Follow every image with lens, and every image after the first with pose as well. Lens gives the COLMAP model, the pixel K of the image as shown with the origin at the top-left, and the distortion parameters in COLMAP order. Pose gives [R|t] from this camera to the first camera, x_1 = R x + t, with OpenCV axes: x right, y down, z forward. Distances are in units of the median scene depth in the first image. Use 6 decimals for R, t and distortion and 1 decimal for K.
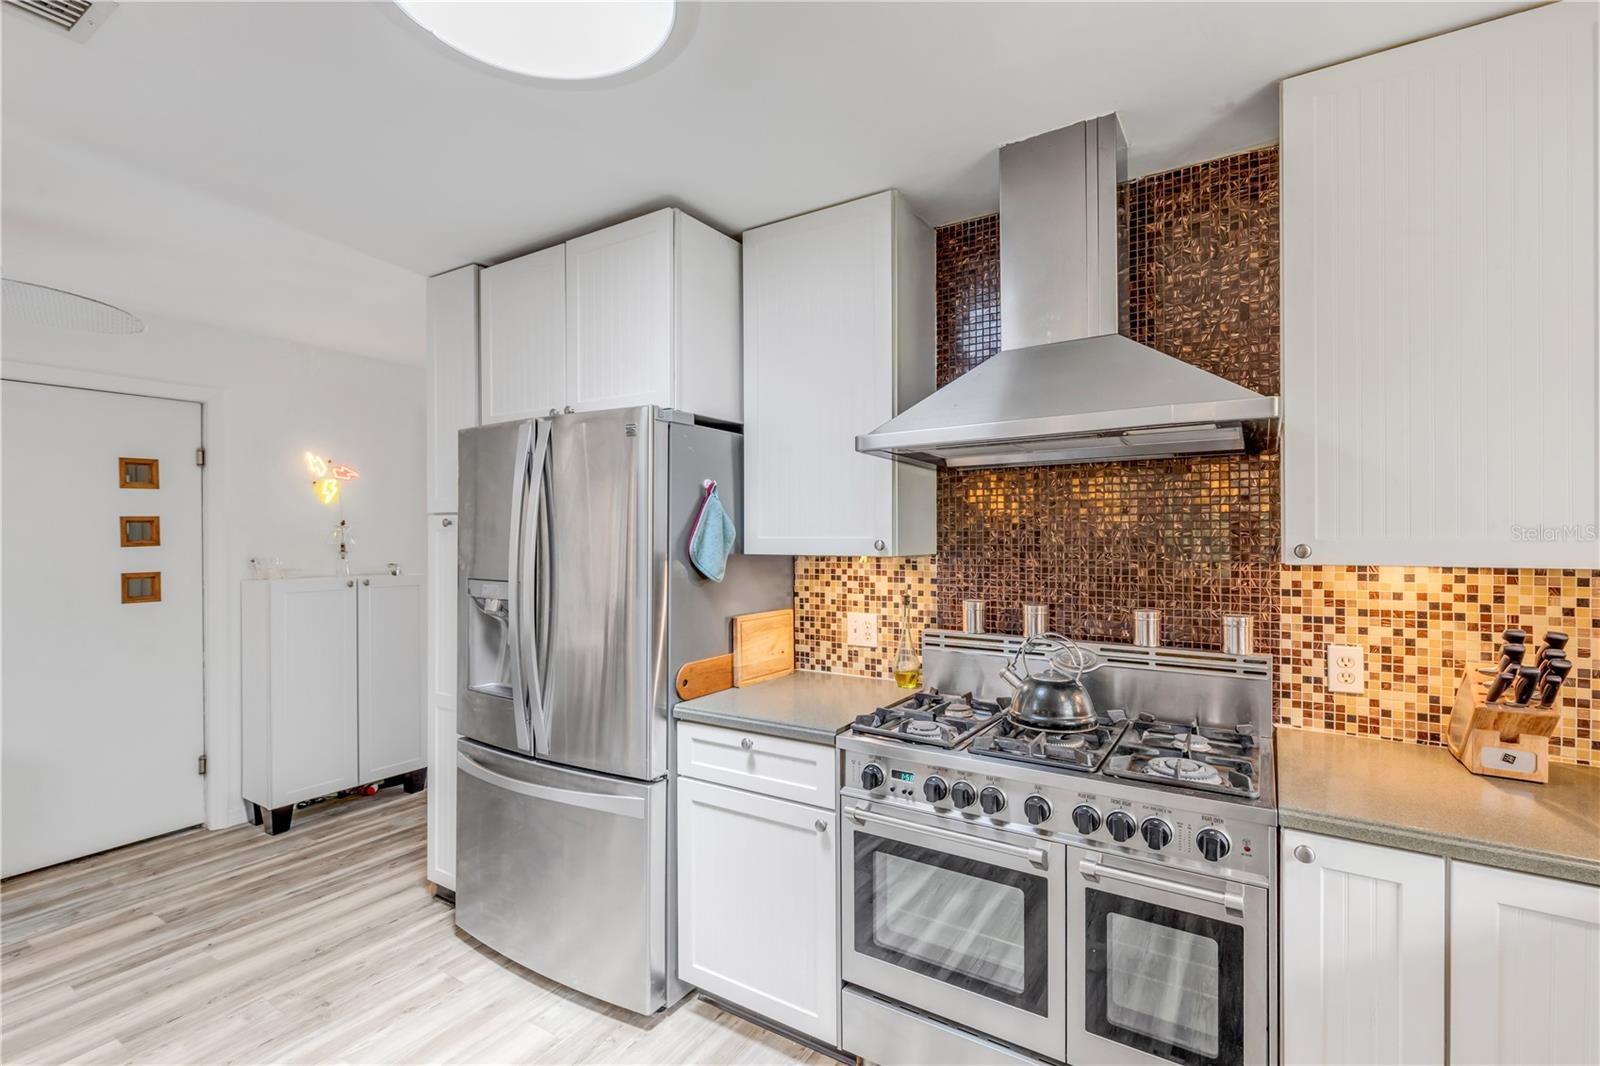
lens RADIAL K [[722.4, 0, 762.5], [0, 722.4, 535.8], [0, 0, 1]] dist [0.007588, -0.002224]
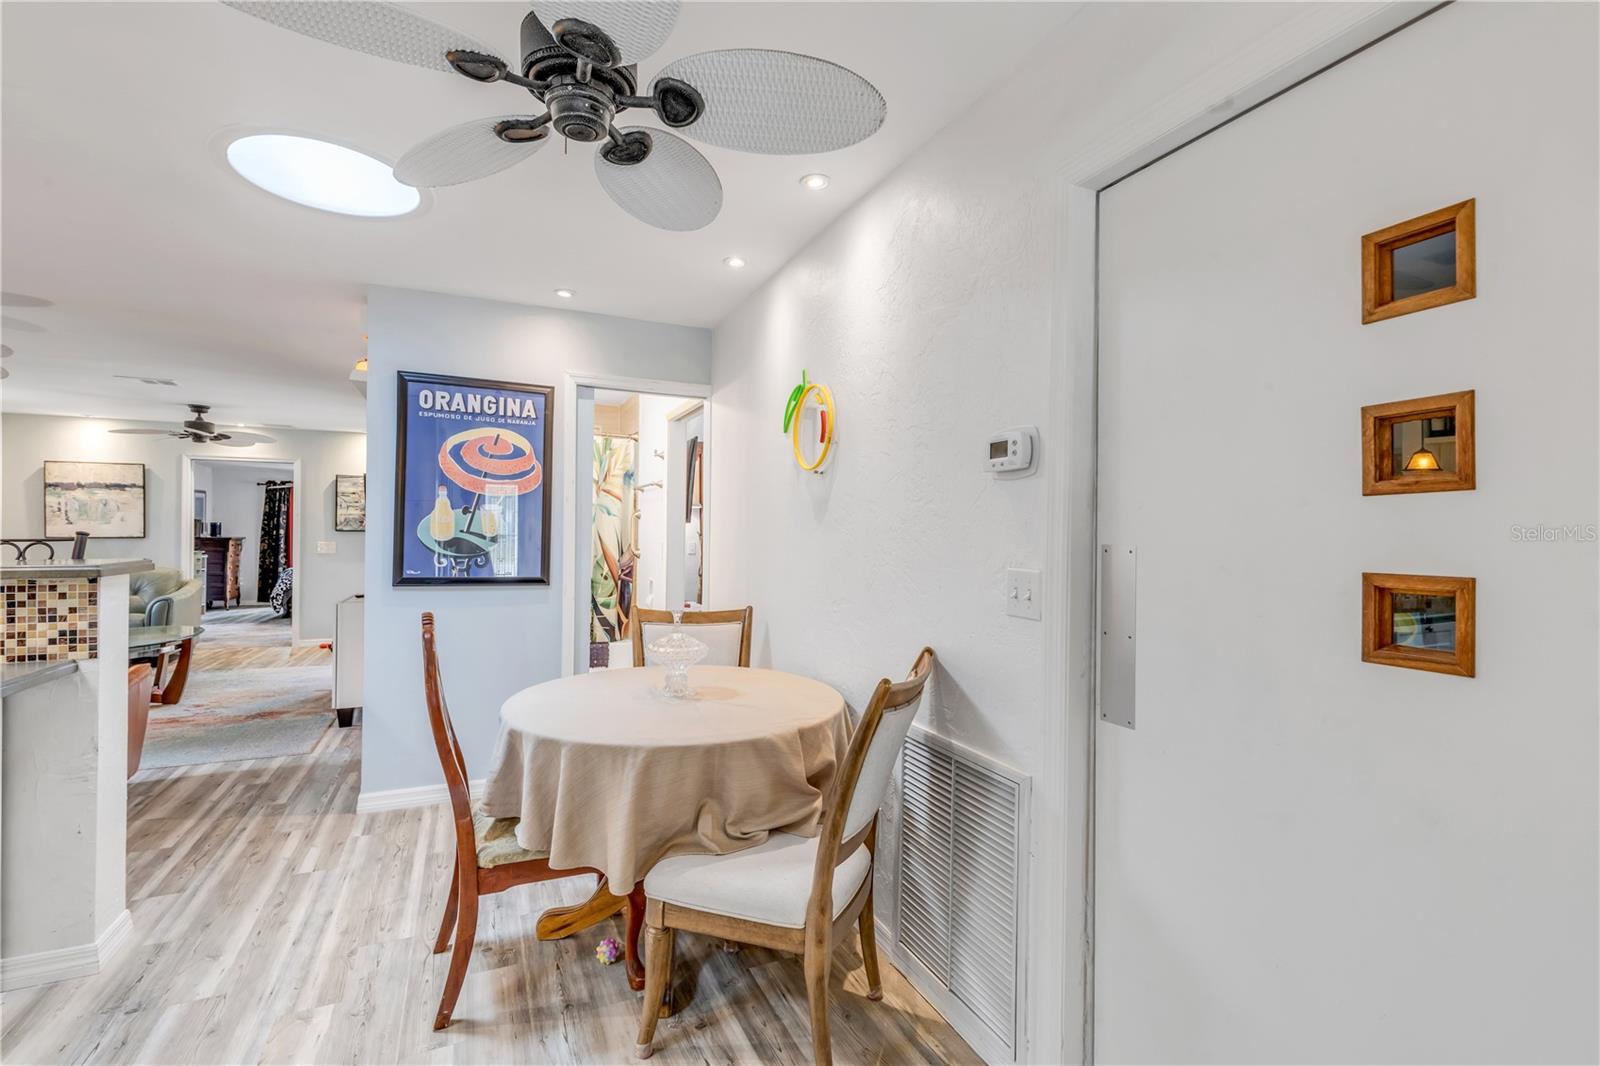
lens RADIAL K [[722.4, 0, 828.3], [0, 722.4, 536.1], [0, 0, 1]] dist [0.007588, -0.002224]
pose [[-0.499117, 0.005446, -0.866518, -0.696617], [-0.009550, 0.999885, 0.011785, 0.056865], [0.866482, 0.014158, -0.499007, 1.573854]]
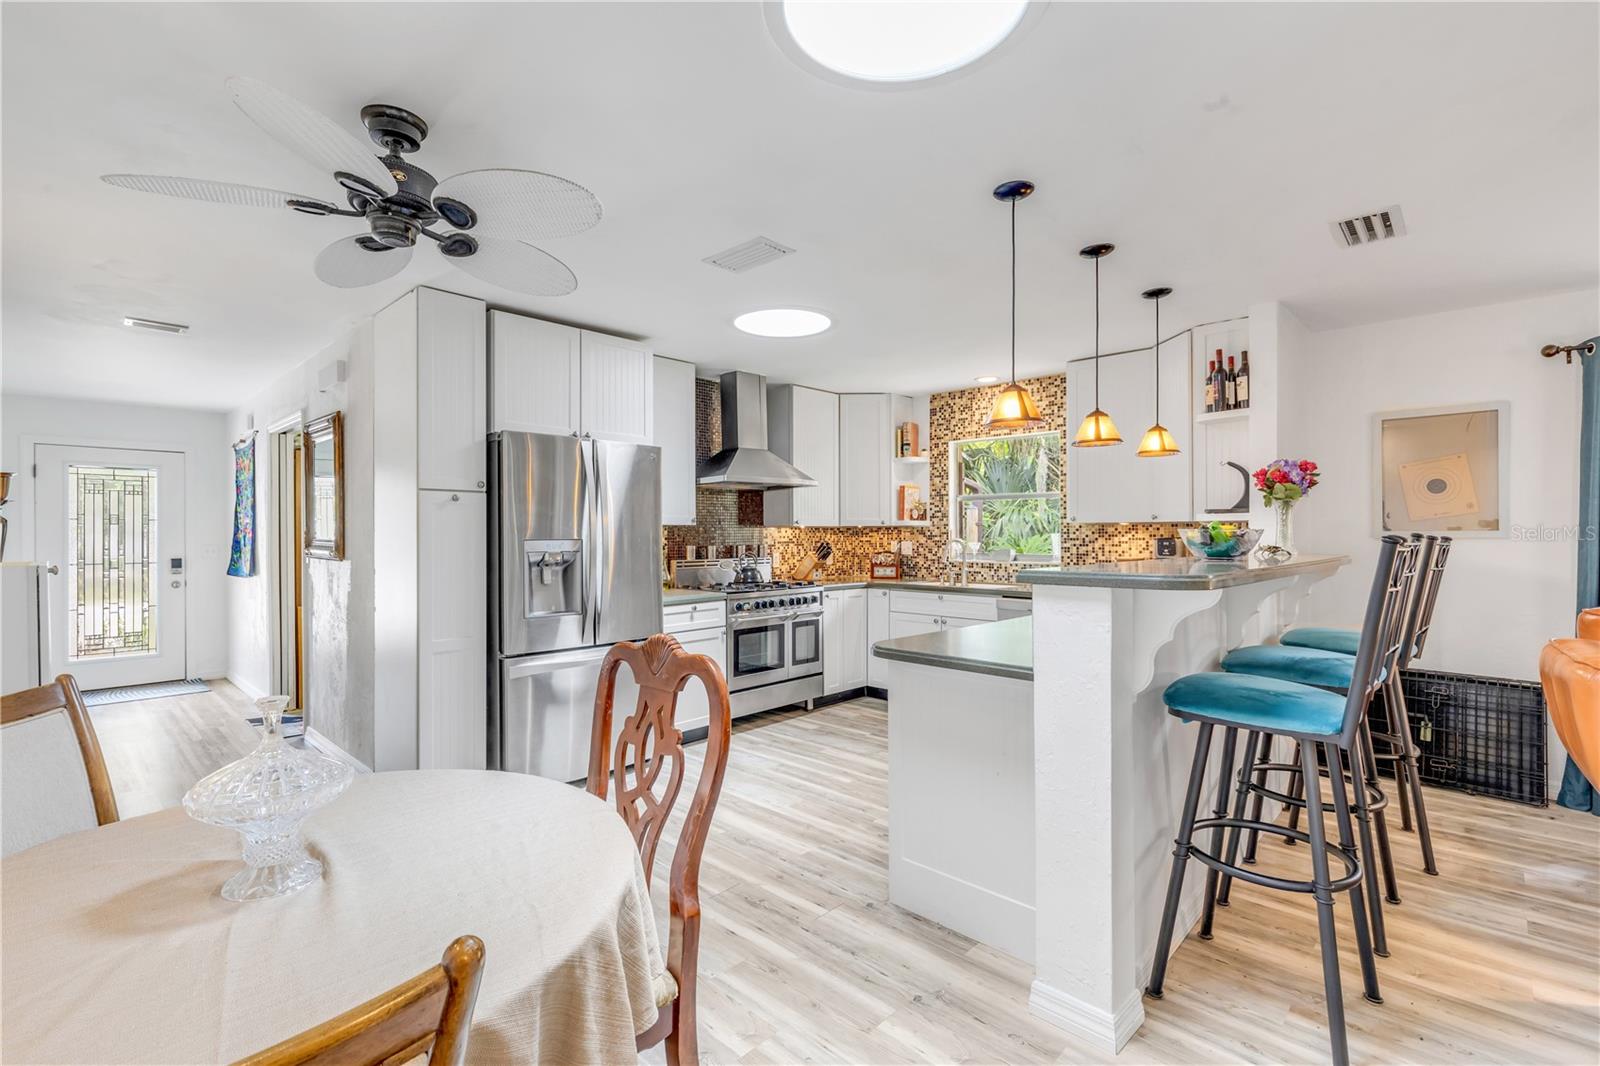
lens RADIAL K [[722.4, 0, 825.9], [0, 722.4, 532.7], [0, 0, 1]] dist [0.007588, -0.002224]
pose [[0.155465, 0.002985, 0.987837, -2.099386], [0.007232, 0.999965, -0.004159, 0.066961], [-0.987815, 0.007790, 0.155438, 0.243576]]
